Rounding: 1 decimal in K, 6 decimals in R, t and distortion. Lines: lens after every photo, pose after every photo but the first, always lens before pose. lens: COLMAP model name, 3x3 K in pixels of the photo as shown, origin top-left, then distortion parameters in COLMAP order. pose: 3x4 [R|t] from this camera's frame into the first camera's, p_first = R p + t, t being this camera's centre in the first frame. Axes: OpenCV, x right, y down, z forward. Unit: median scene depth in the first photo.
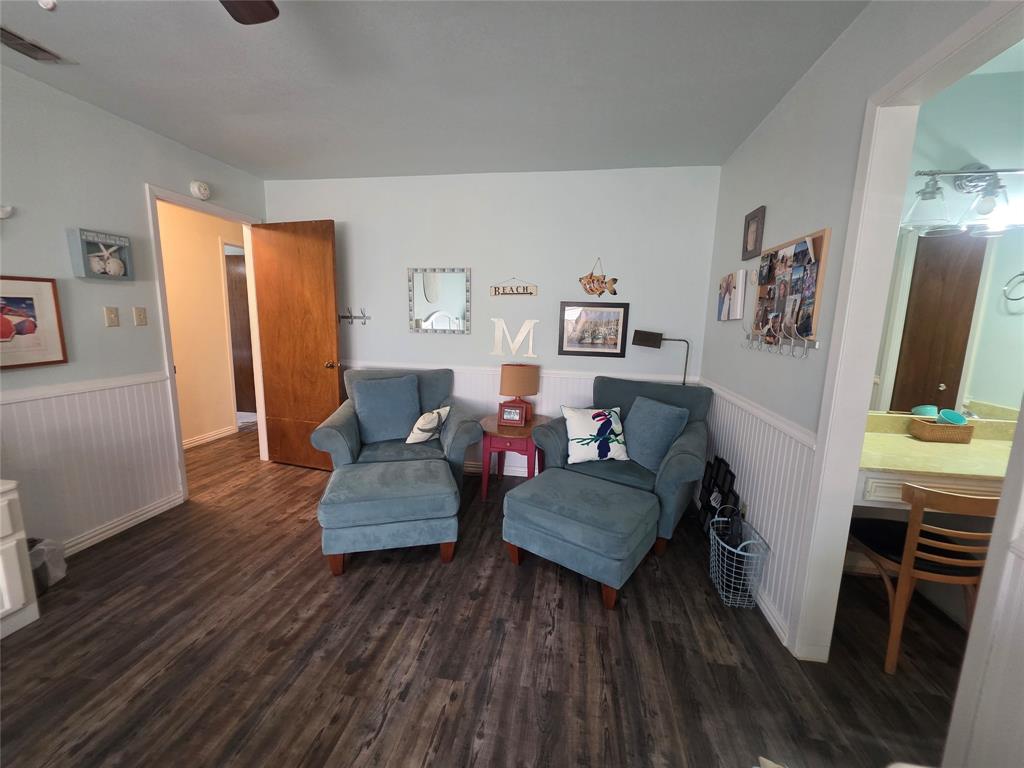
lens RADIAL K [[408.5, 0, 512.0], [0, 408.5, 384.0], [0, 0, 1]] dist [0.000613, -0.000386]
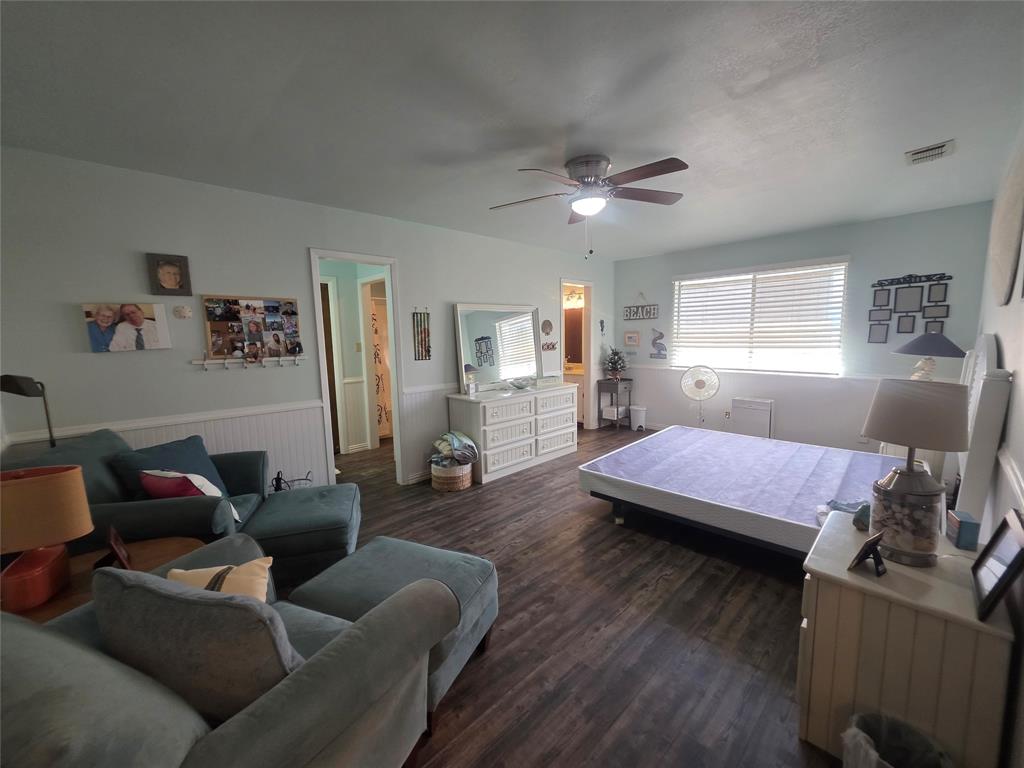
lens RADIAL K [[408.5, 0, 512.0], [0, 408.5, 384.0], [0, 0, 1]] dist [0.000613, -0.000386]
pose [[-0.795527, -0.081147, 0.600459, -1.177856], [0.098963, 0.960283, 0.260888, -0.368500], [-0.597781, 0.266967, -0.755901, 1.819971]]
